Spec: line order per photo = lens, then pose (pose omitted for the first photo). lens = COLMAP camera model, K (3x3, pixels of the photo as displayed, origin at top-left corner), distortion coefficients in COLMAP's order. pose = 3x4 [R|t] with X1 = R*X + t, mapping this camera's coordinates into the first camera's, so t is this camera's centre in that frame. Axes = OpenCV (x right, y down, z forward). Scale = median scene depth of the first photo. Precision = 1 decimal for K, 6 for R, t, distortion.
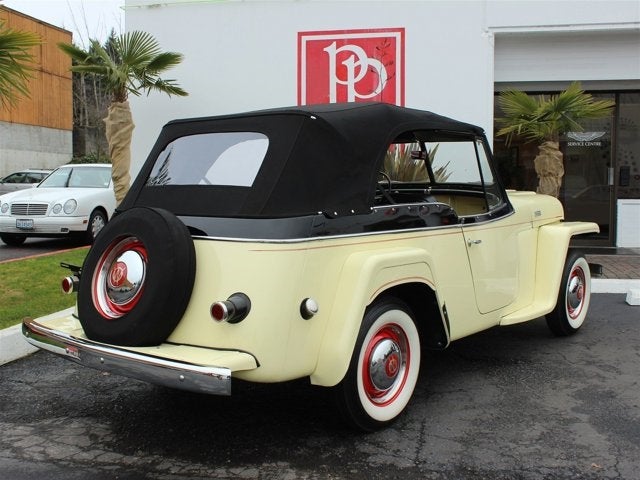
lens RADIAL K [[737.1, 0, 320.0], [0, 737.1, 240.0], [0, 0, 1]] dist [-0.130228, 0.158488]
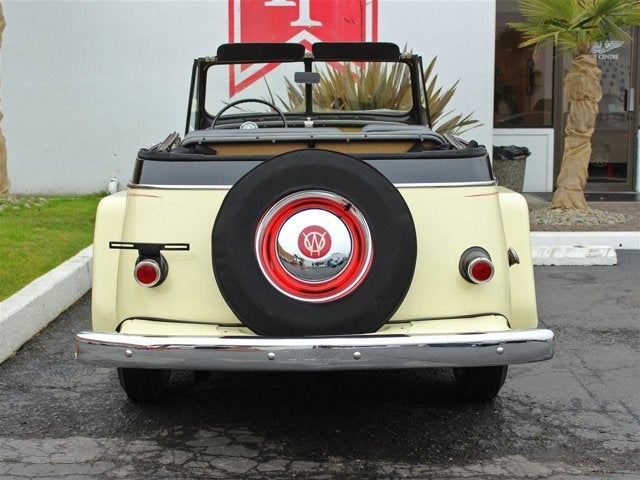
lens RADIAL K [[1055.9, 0, 320.0], [0, 1055.9, 240.0], [0, 0, 1]] dist [-0.025906, 0.023116]
pose [[0.978845, -0.022855, 0.203323, -0.173831], [0.012811, 0.998638, 0.050581, -0.000071], [-0.204202, -0.046906, 0.977804, -0.035666]]
